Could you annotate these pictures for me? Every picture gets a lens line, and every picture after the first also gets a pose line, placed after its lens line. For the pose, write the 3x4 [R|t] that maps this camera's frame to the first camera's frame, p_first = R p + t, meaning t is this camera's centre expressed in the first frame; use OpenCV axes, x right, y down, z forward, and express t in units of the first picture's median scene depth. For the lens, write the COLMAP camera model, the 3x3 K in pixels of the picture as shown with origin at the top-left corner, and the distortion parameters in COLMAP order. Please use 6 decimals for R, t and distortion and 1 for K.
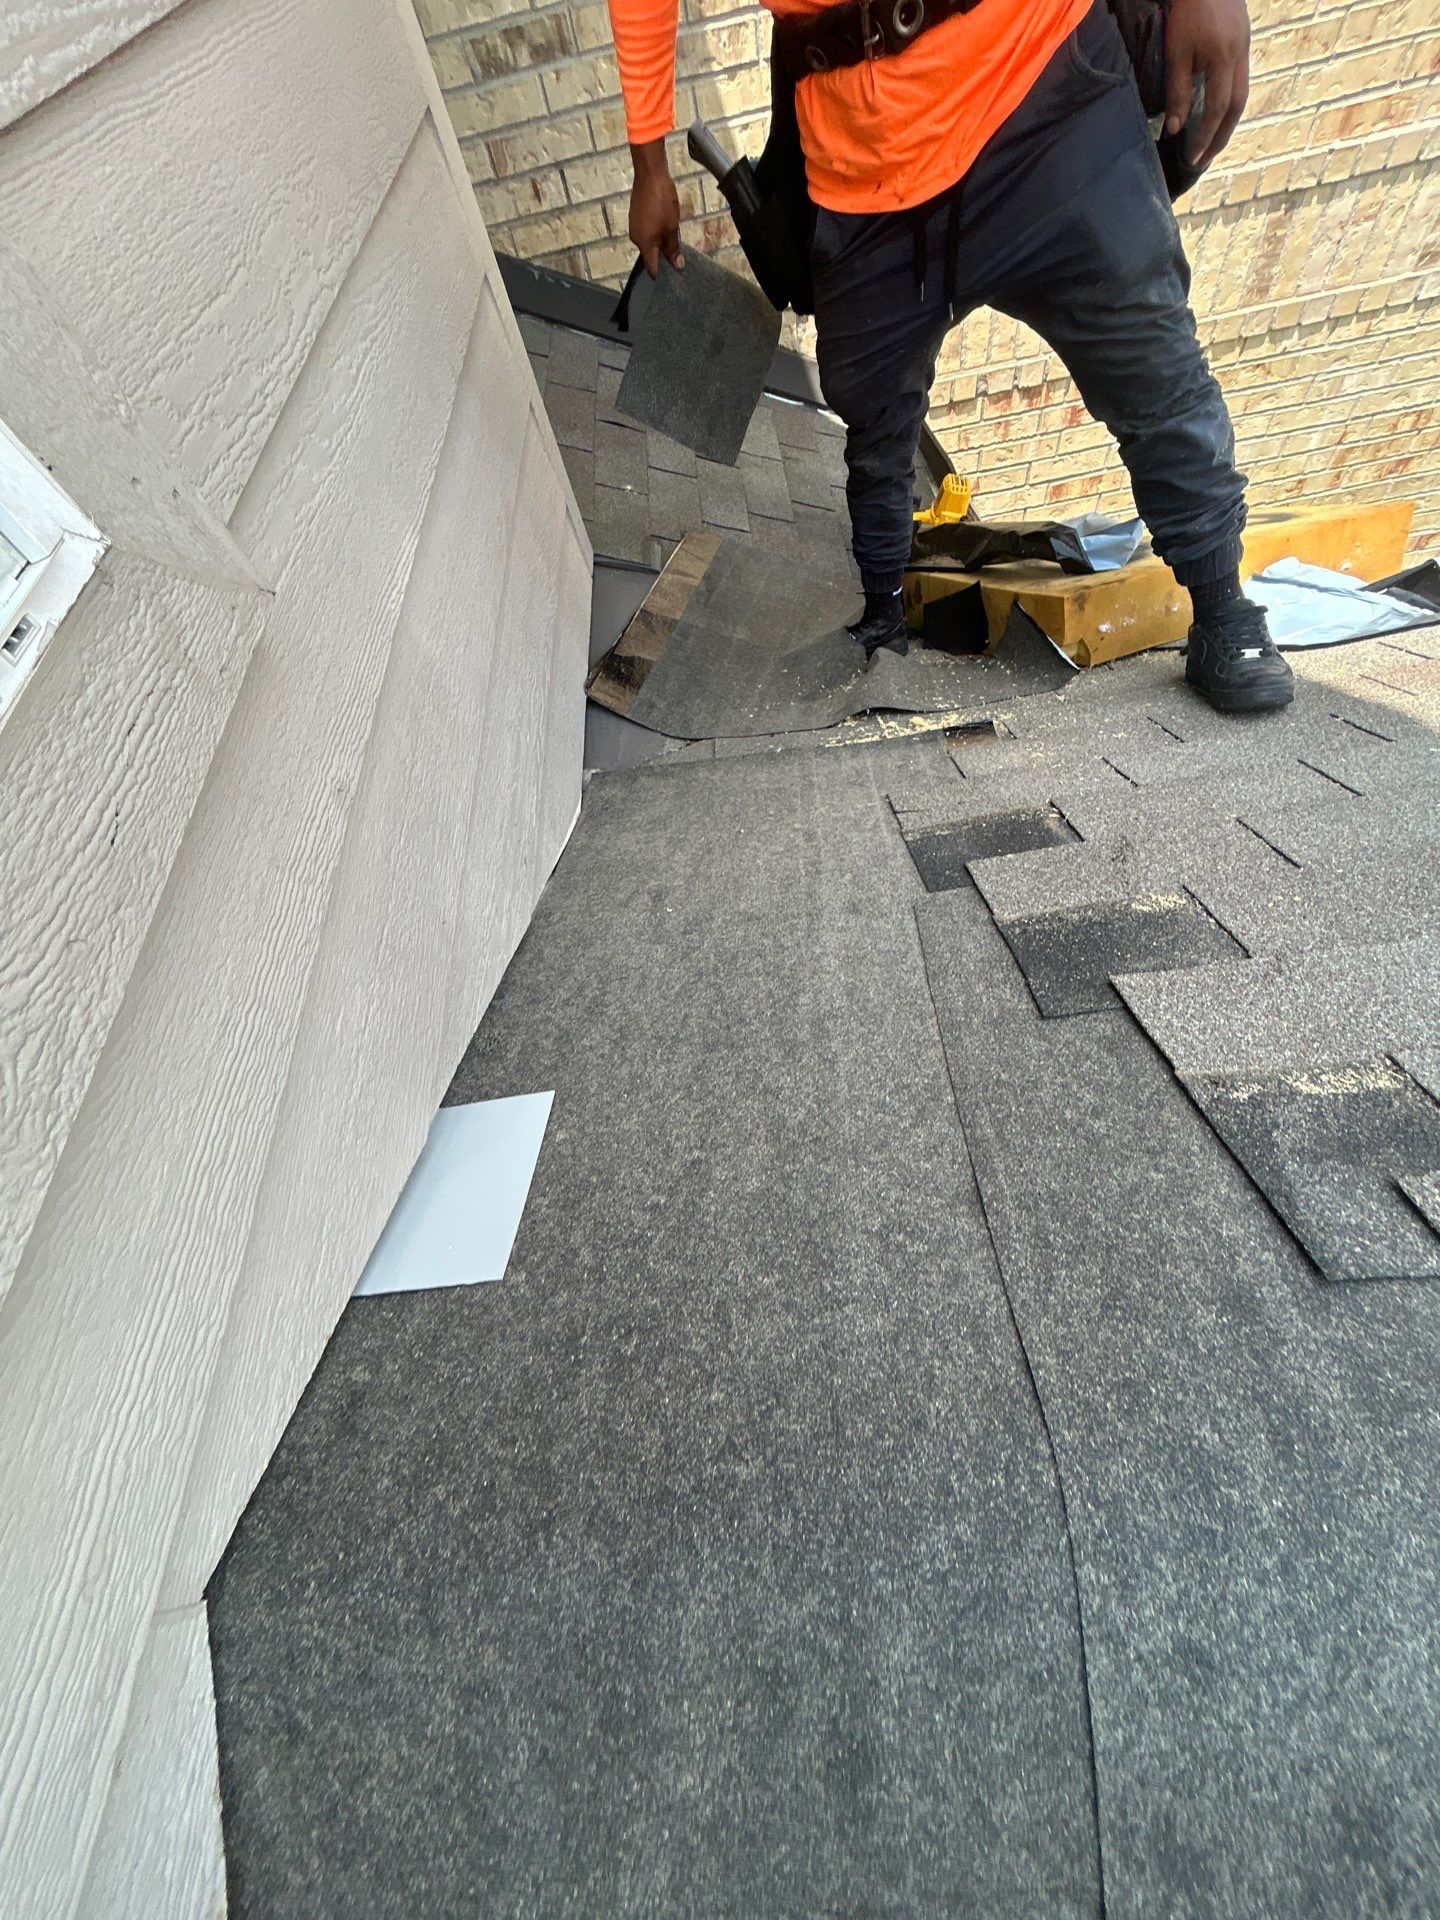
lens RADIAL K [[800.5, 0, 724.6], [0, 800.5, 958.2], [0, 0, 1]] dist [0.002027, -0.000031]
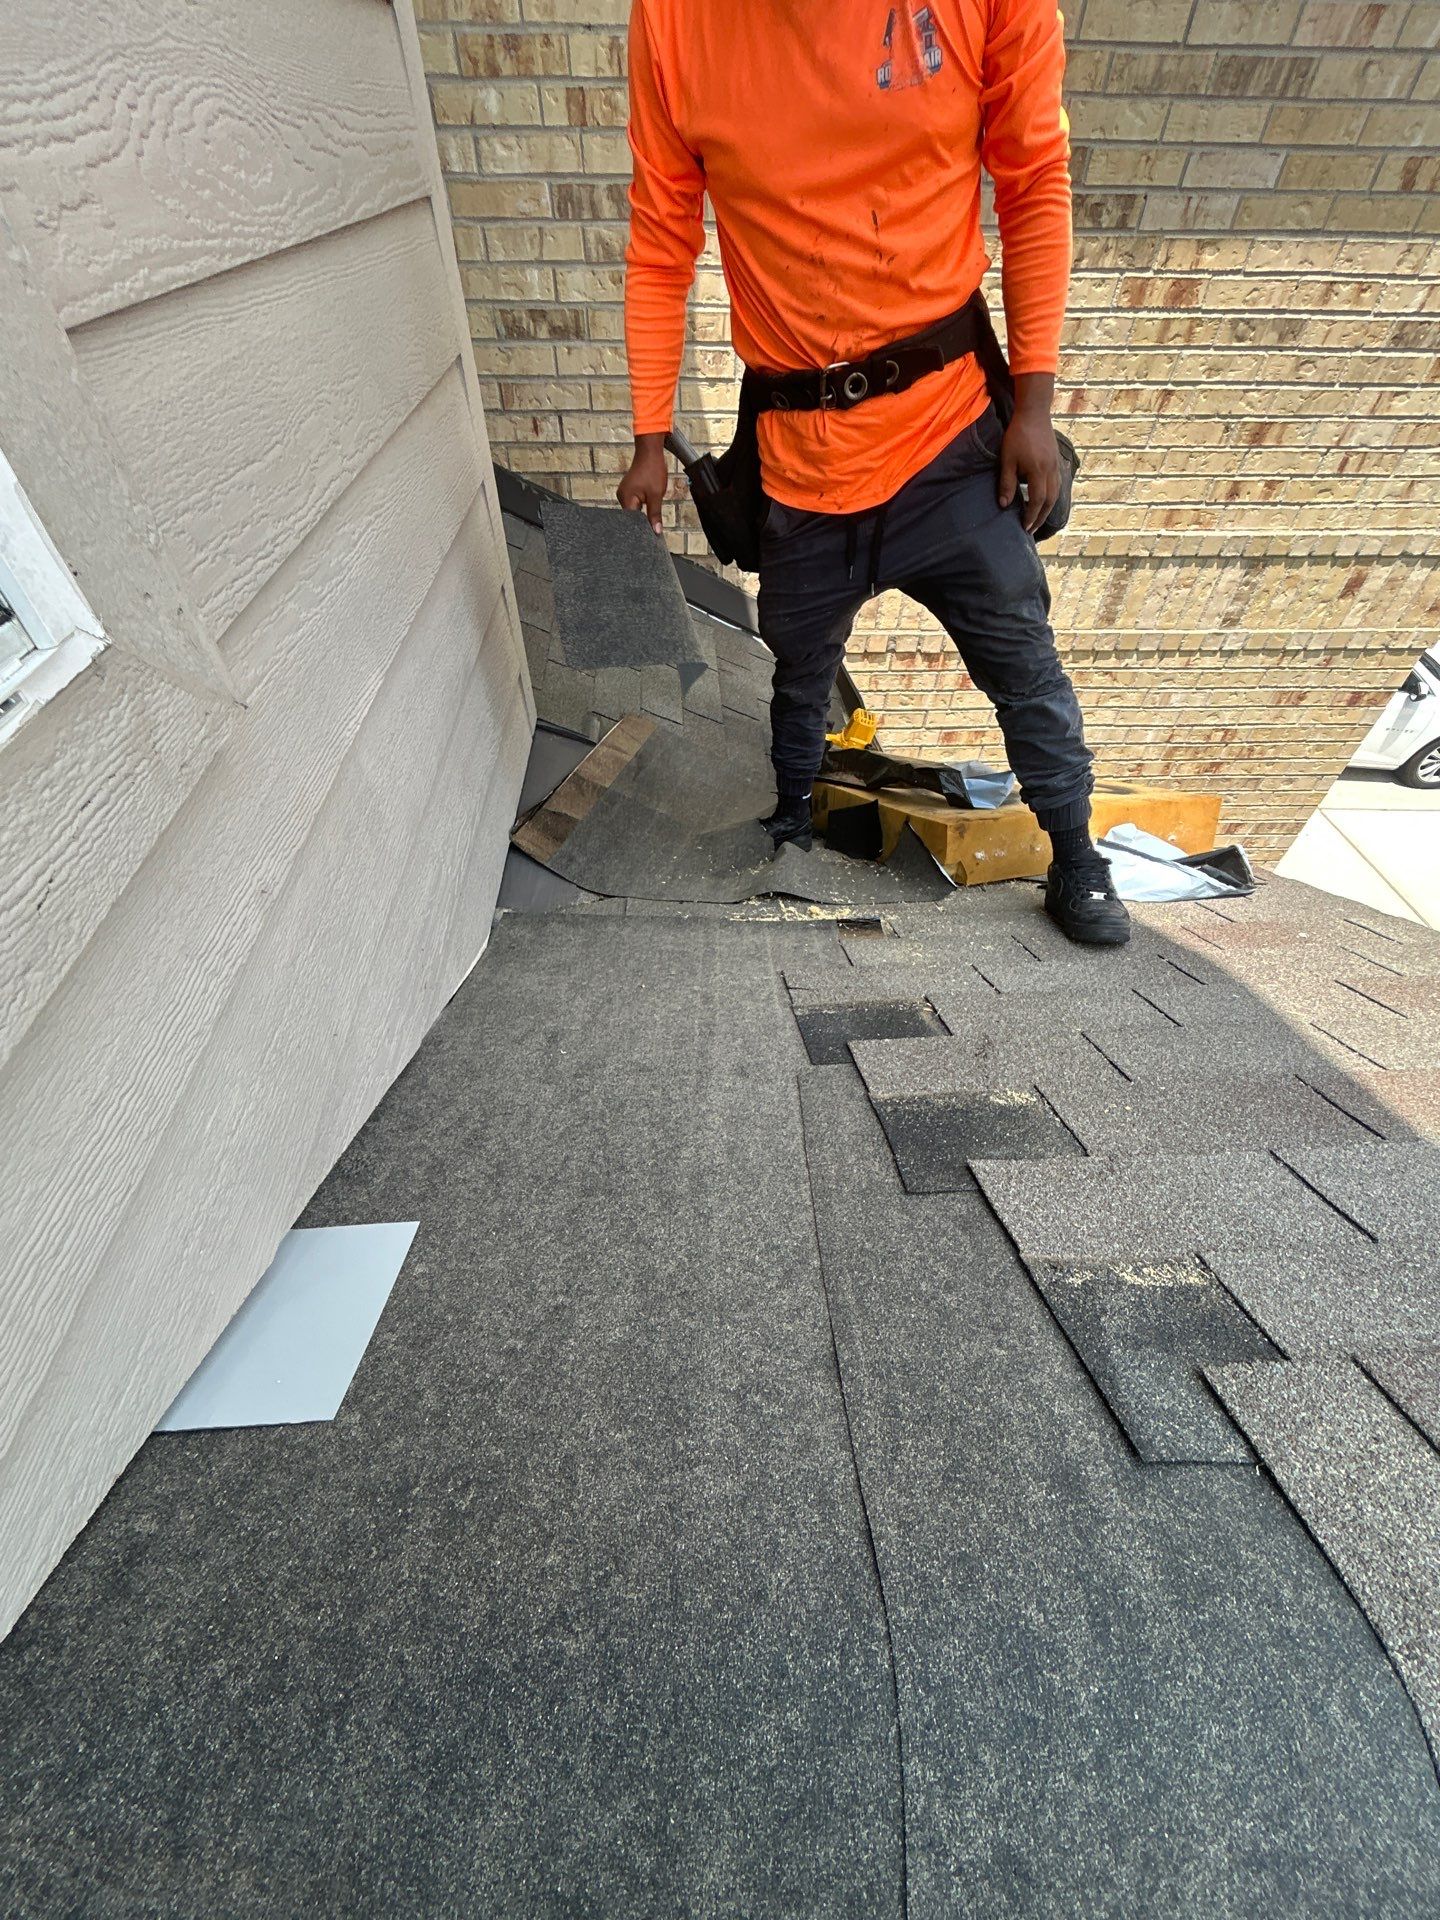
lens RADIAL K [[800.5, 0, 724.4], [0, 800.5, 956.4], [0, 0, 1]] dist [0.002027, -0.000031]
pose [[0.982513, 0.137261, 0.125809, -0.016939], [-0.108633, 0.971347, -0.211384, 0.019401], [-0.151219, 0.194021, 0.969272, -0.053467]]
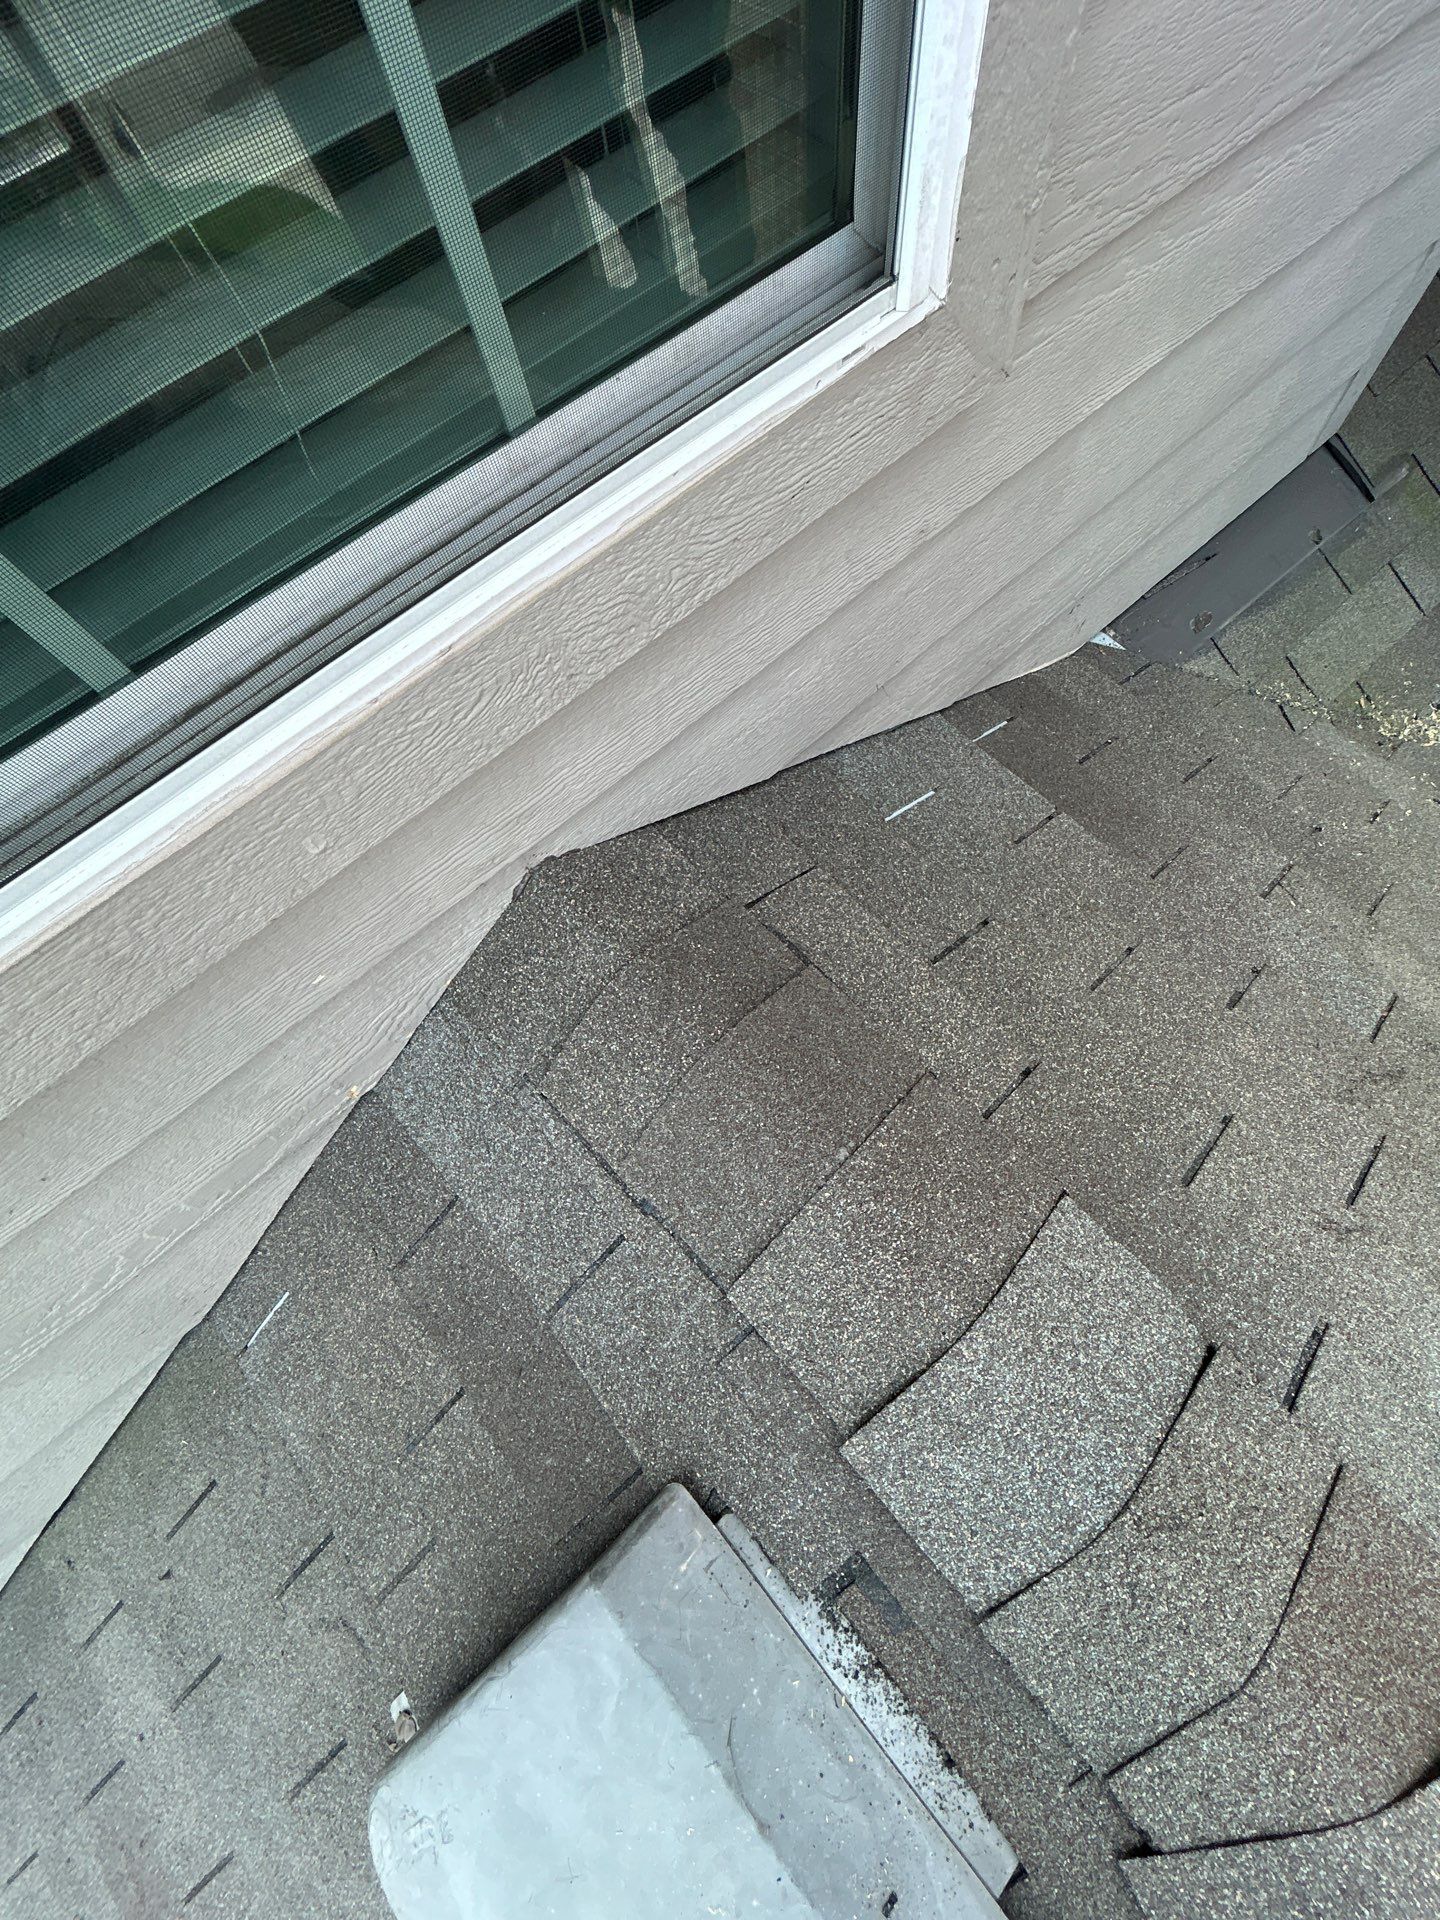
lens RADIAL K [[800.5, 0, 721.2], [0, 800.5, 959.3], [0, 0, 1]] dist [0.002027, -0.000031]
pose [[0.610389, 0.771958, -0.177499, 0.059830], [-0.683394, 0.626528, 0.374746, -0.038062], [0.400497, -0.107439, 0.909978, -0.294695]]
